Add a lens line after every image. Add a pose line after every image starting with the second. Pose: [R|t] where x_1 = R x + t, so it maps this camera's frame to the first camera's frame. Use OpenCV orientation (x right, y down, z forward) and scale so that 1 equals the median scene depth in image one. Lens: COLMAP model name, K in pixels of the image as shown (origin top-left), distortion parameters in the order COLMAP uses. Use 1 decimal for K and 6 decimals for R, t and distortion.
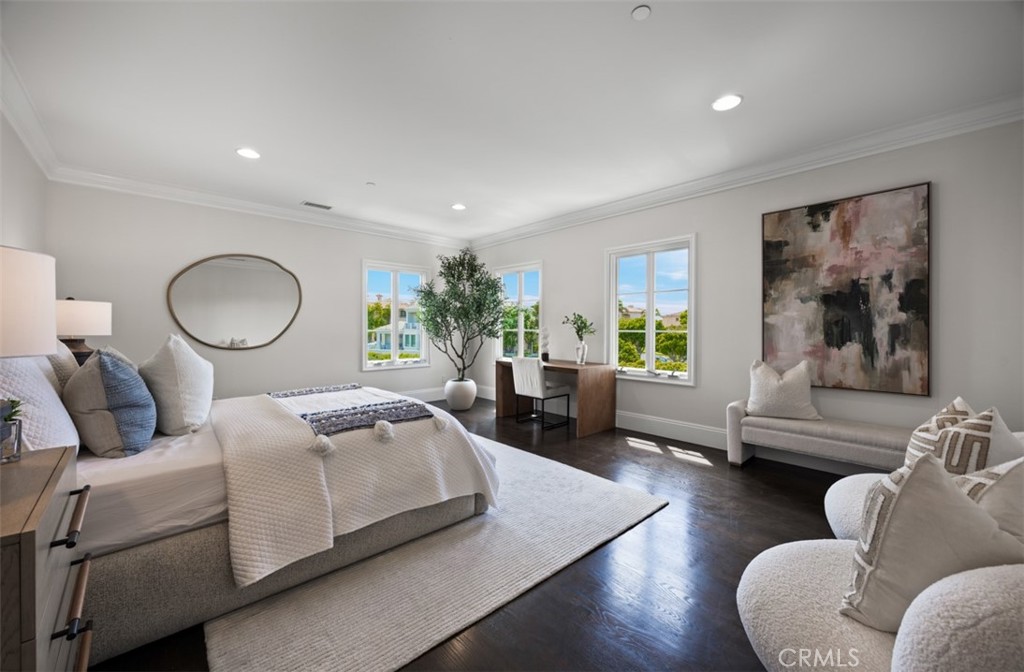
lens RADIAL K [[406.4, 0, 517.3], [0, 406.4, 321.5], [0, 0, 1]] dist [-0.000869, -0.000128]
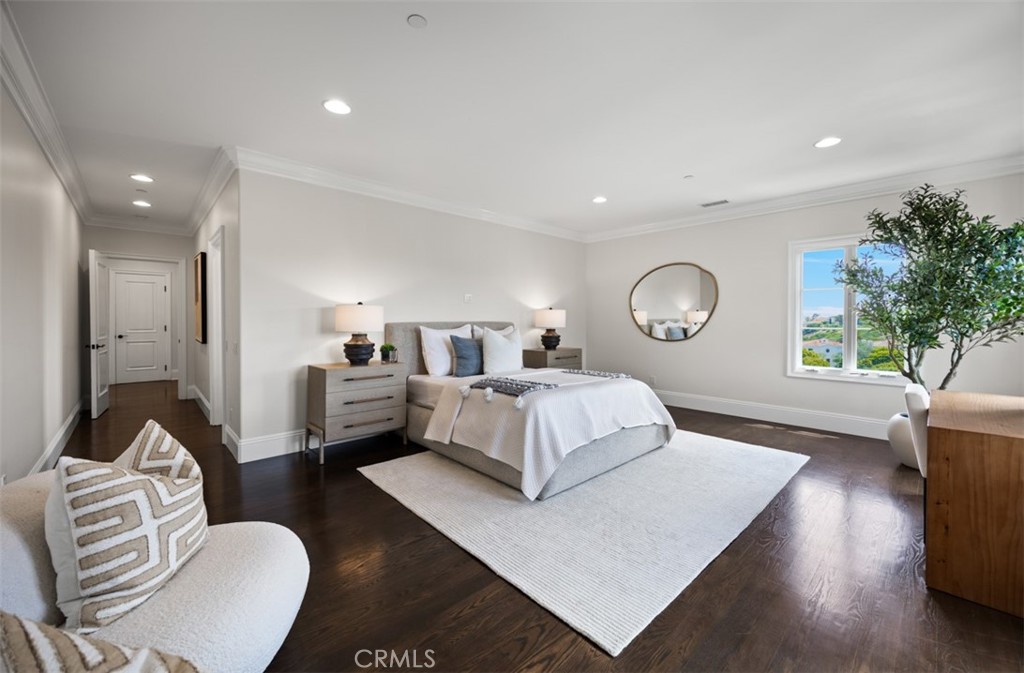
lens RADIAL K [[406.4, 0, 517.3], [0, 406.4, 322.0], [0, 0, 1]] dist [-0.000869, -0.000128]
pose [[-0.014389, 0.005538, -0.999881, 0.795461], [0.014114, 0.999886, 0.005335, -0.002865], [0.999797, -0.014036, -0.014466, 0.775935]]
